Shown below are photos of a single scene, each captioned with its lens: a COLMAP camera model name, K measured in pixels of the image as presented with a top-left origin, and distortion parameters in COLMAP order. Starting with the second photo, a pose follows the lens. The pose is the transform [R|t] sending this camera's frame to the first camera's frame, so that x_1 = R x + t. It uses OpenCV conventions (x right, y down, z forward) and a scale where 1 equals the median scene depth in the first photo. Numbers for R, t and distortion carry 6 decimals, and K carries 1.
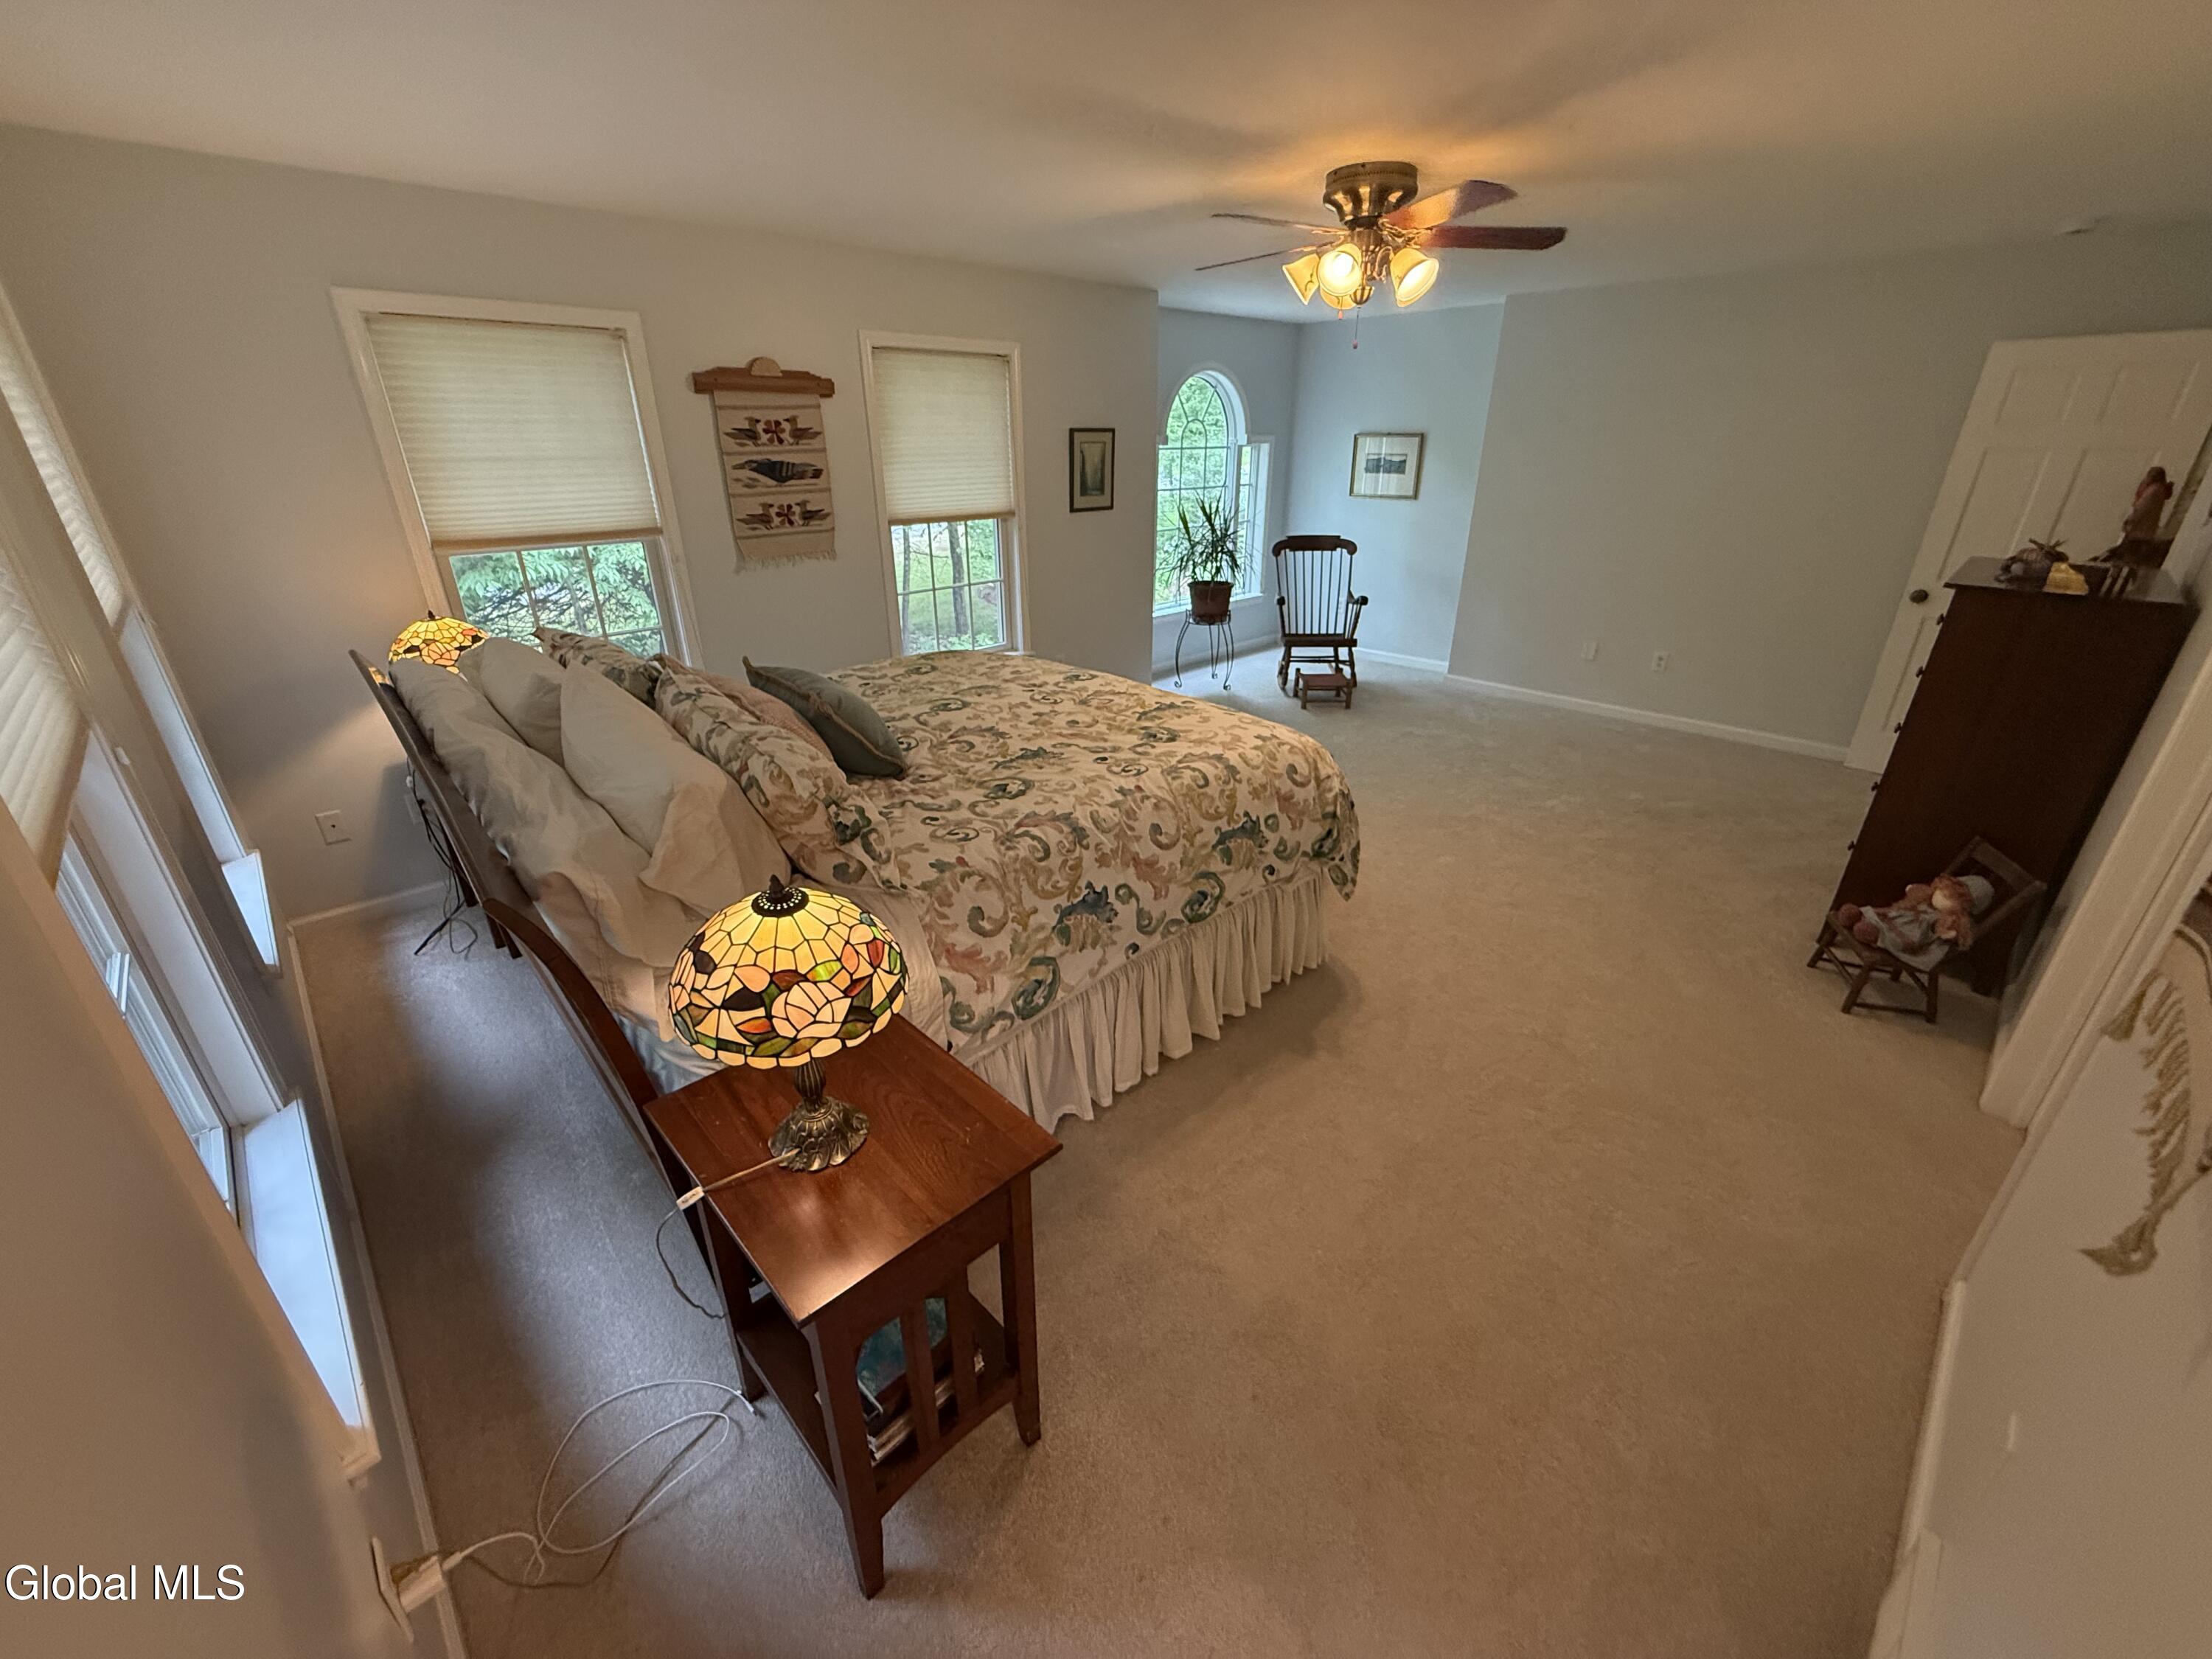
lens RADIAL K [[883.1, 0, 1099.5], [0, 883.1, 826.1], [0, 0, 1]] dist [-0.002097, 0.000199]
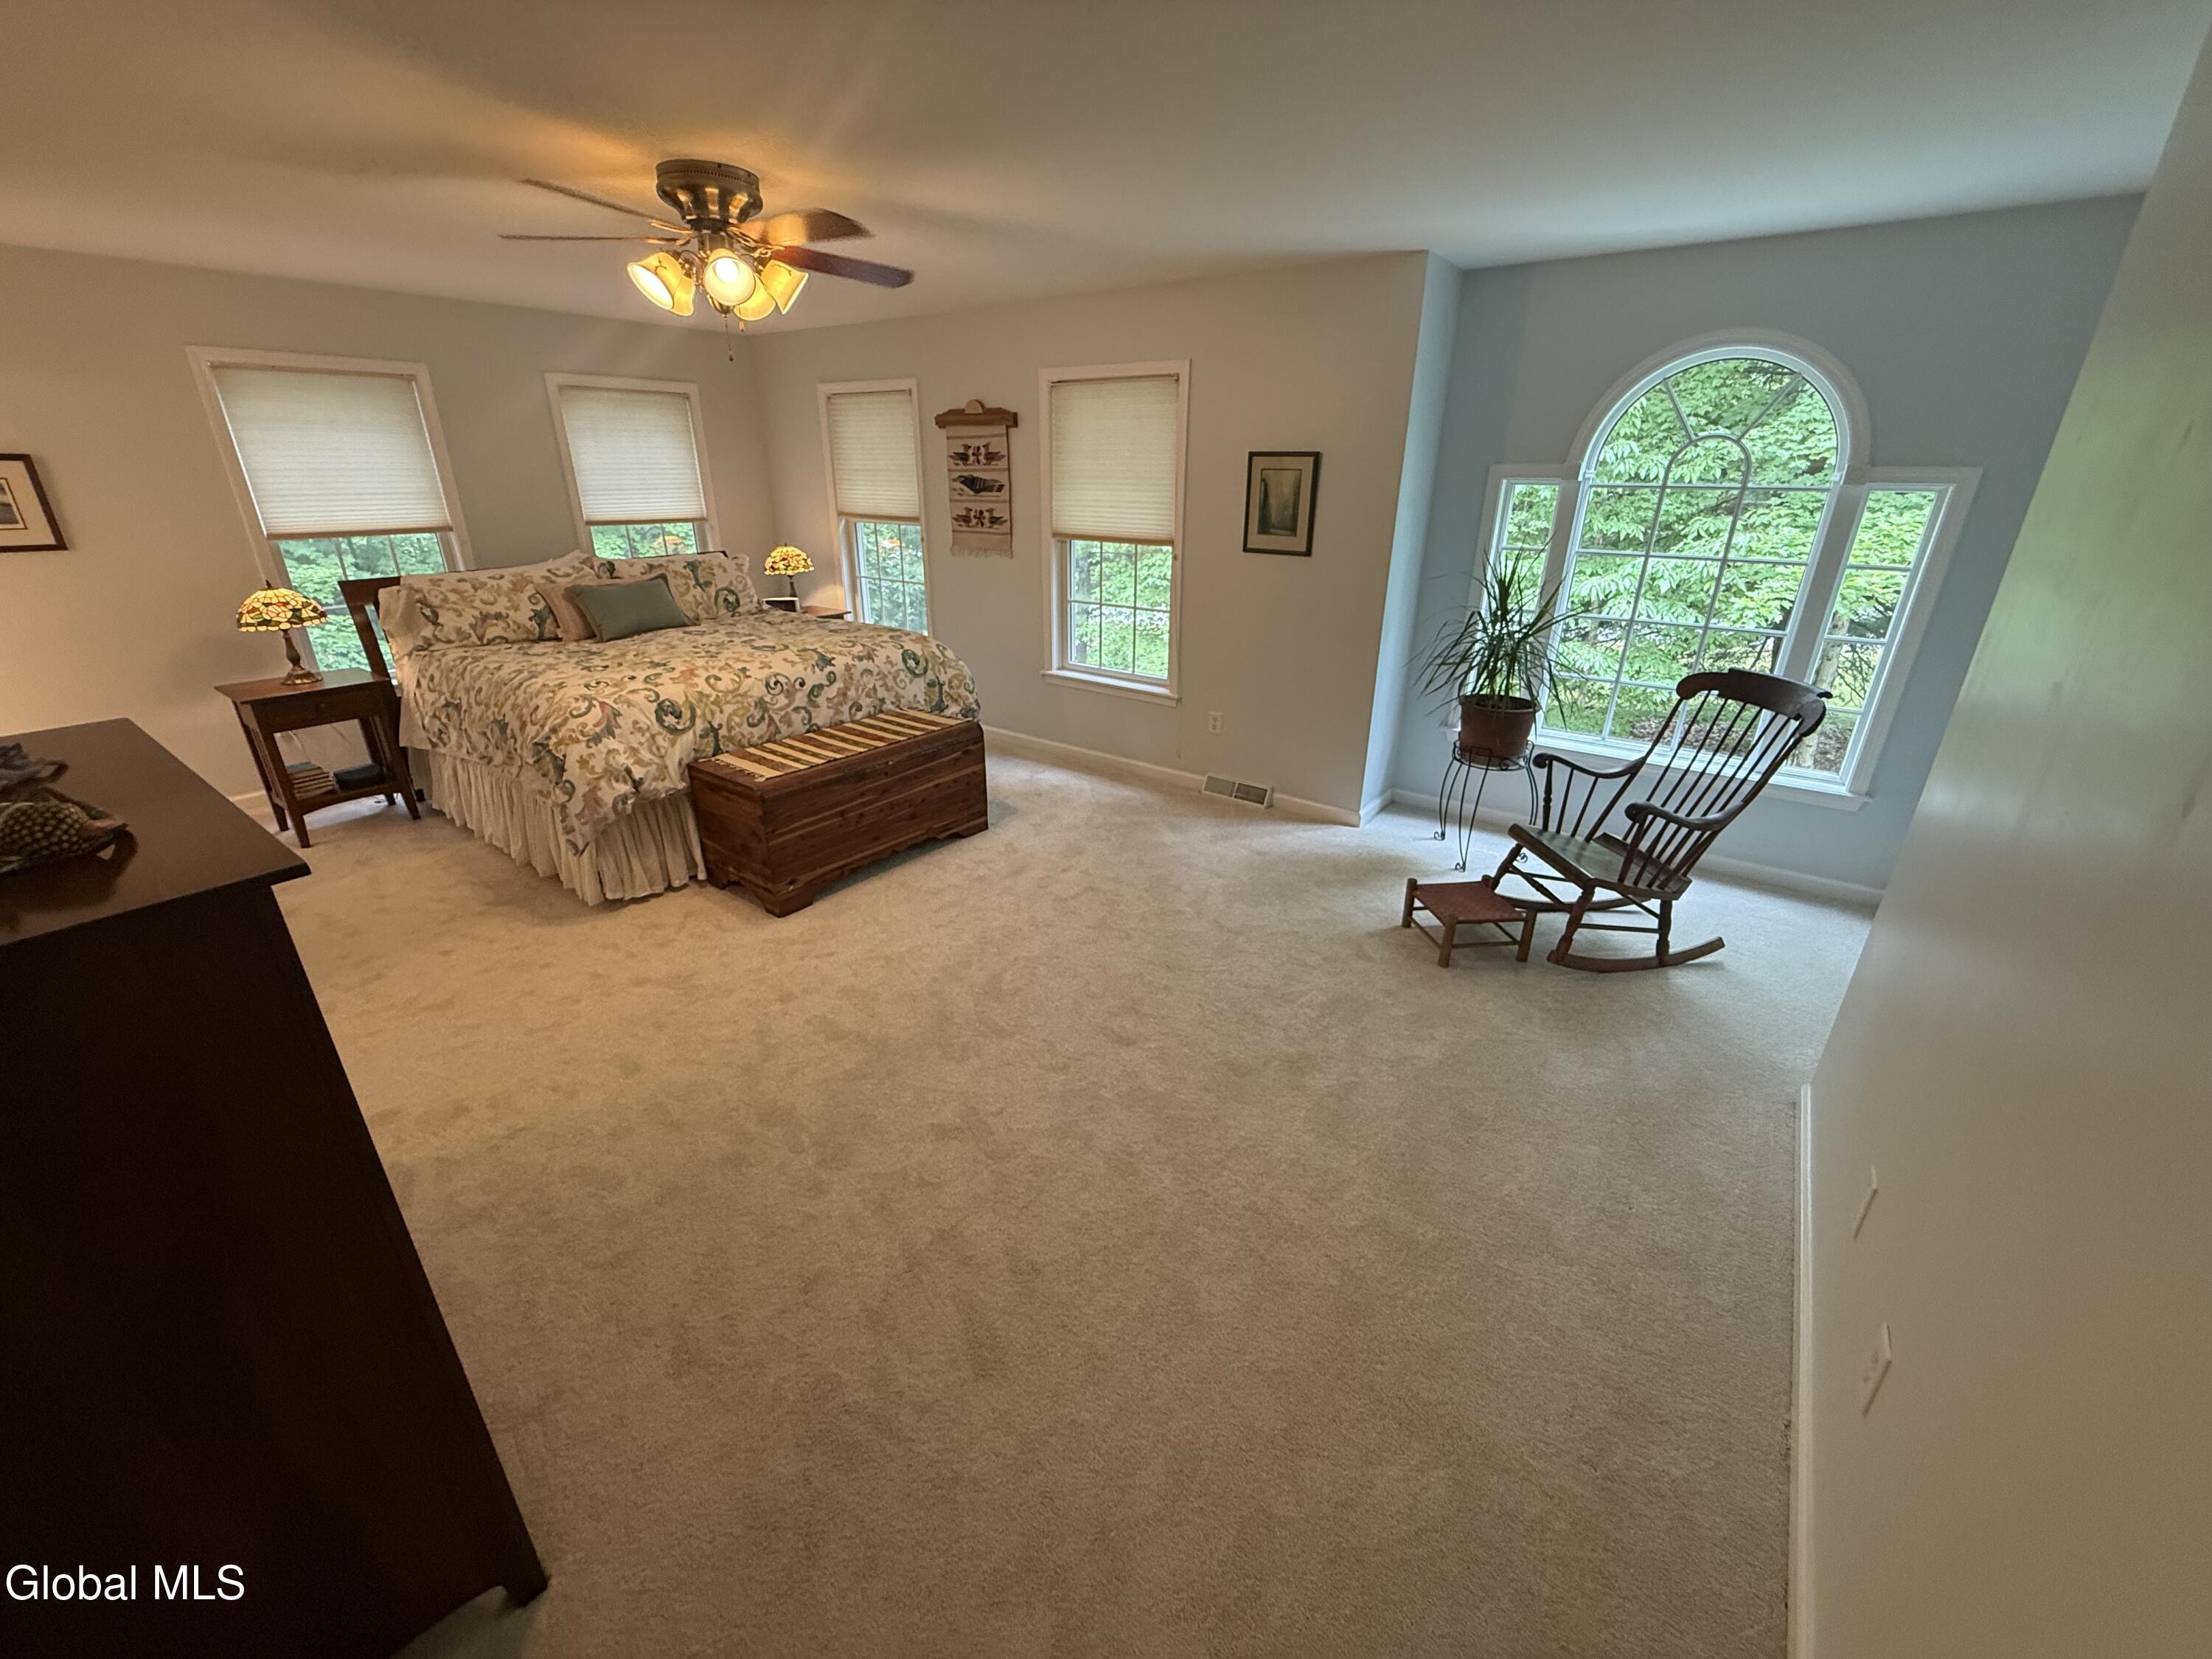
lens RADIAL K [[883.1, 0, 1099.5], [0, 883.1, 826.1], [0, 0, 1]] dist [-0.002097, 0.000199]
pose [[0.160084, 0.371336, -0.914594, 1.018589], [-0.415084, 0.865967, 0.278939, -0.387917], [0.895588, 0.334980, 0.292763, 0.910663]]
